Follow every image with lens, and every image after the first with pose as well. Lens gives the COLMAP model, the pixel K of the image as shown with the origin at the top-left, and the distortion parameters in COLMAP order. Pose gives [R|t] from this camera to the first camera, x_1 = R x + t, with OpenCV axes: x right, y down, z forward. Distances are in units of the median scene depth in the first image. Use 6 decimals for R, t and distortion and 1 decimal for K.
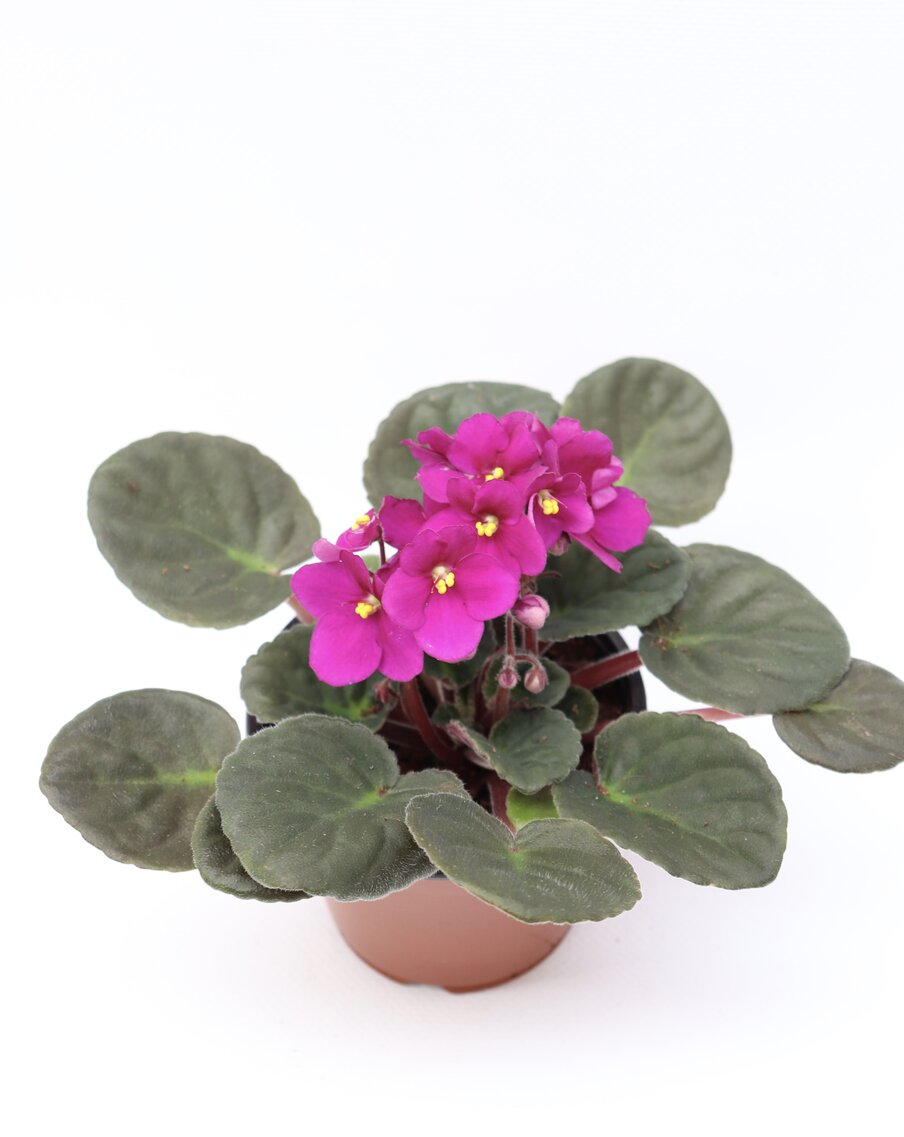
lens RADIAL K [[1936.8, 0, 452.0], [0, 1936.8, 568.5], [0, 0, 1]] dist [-0.001650, 0.000470]
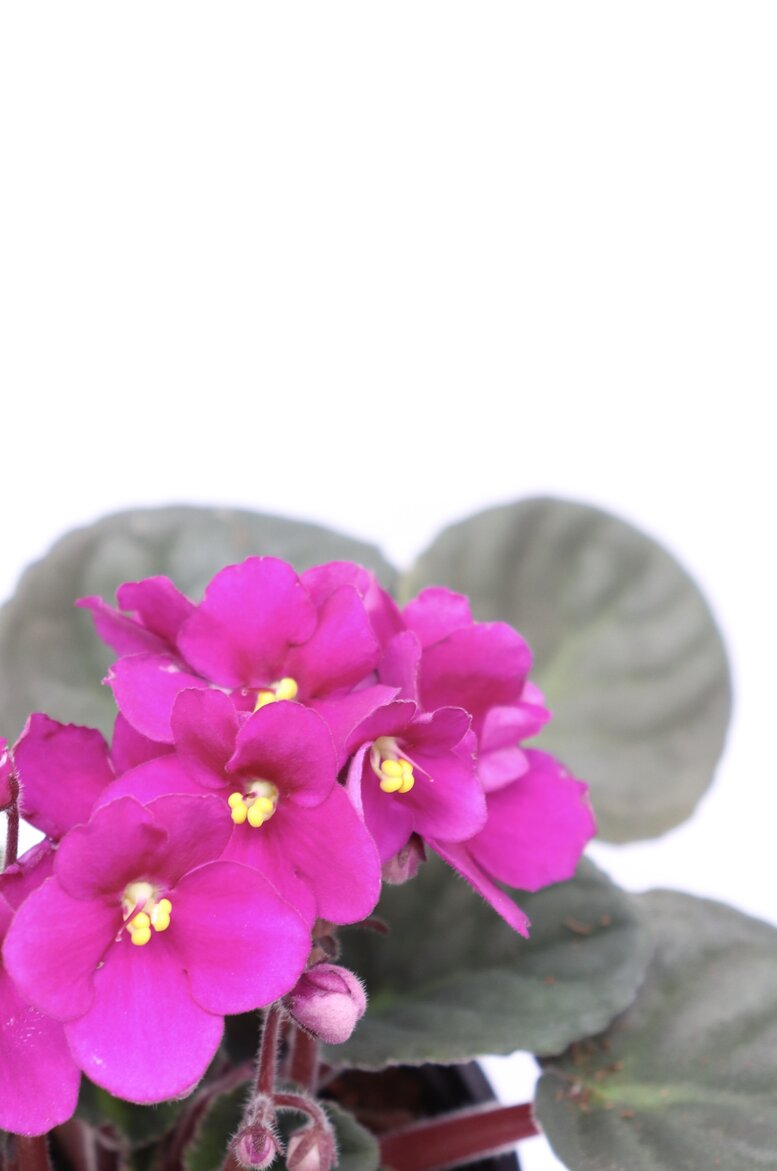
lens RADIAL K [[3337.4, 0, 388.5], [0, 3337.4, 585.5], [0, 0, 1]] dist [0.448365, -2.160905]
pose [[0.990064, 0.112606, 0.084217, -0.021073], [-0.104611, 0.990063, -0.093982, -0.002001], [-0.093963, 0.084238, 0.992005, 0.205632]]
